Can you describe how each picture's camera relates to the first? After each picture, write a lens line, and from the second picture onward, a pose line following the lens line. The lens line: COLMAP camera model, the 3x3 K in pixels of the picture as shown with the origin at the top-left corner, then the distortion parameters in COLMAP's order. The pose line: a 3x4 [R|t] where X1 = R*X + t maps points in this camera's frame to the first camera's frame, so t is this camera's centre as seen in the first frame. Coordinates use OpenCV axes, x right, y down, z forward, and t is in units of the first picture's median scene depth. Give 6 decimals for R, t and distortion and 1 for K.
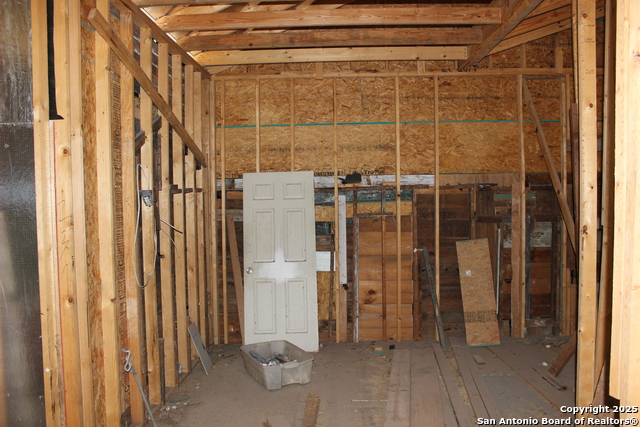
lens RADIAL K [[528.0, 0, 320.0], [0, 528.0, 213.5], [0, 0, 1]] dist [-0.168284, 0.156455]
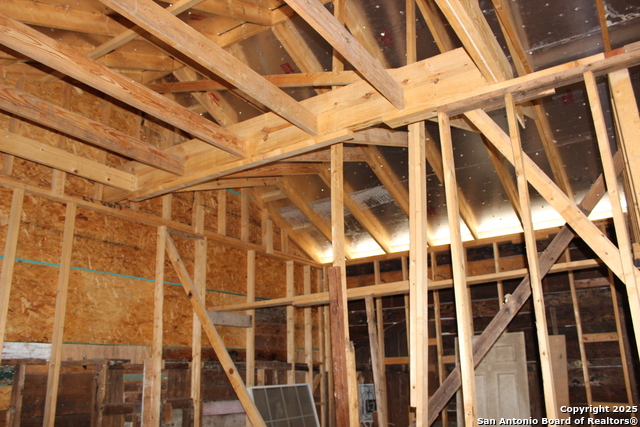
lens RADIAL K [[528.0, 0, 320.0], [0, 528.0, 213.5], [0, 0, 1]] dist [-0.168284, 0.156455]
pose [[0.508144, 0.244544, 0.825826, -0.183506], [0.049414, 0.948987, -0.311420, -0.013443], [-0.859853, 0.199053, 0.470138, 0.370405]]
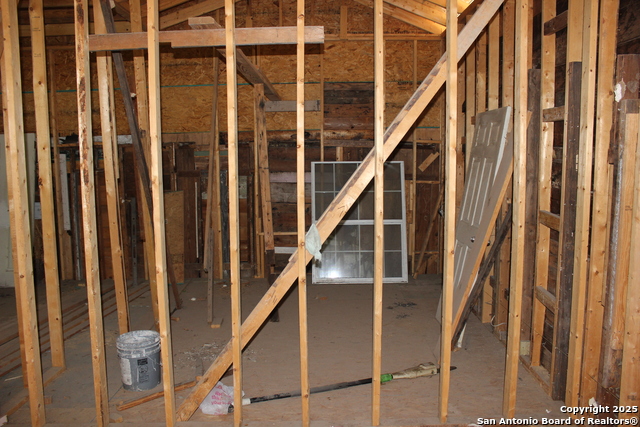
lens RADIAL K [[528.0, 0, 320.0], [0, 528.0, 213.5], [0, 0, 1]] dist [-0.168284, 0.156455]
pose [[0.999754, -0.001369, 0.022136, 0.584701], [-0.000433, 0.996700, 0.081178, 0.004845], [-0.022174, -0.081168, 0.996454, -0.139107]]
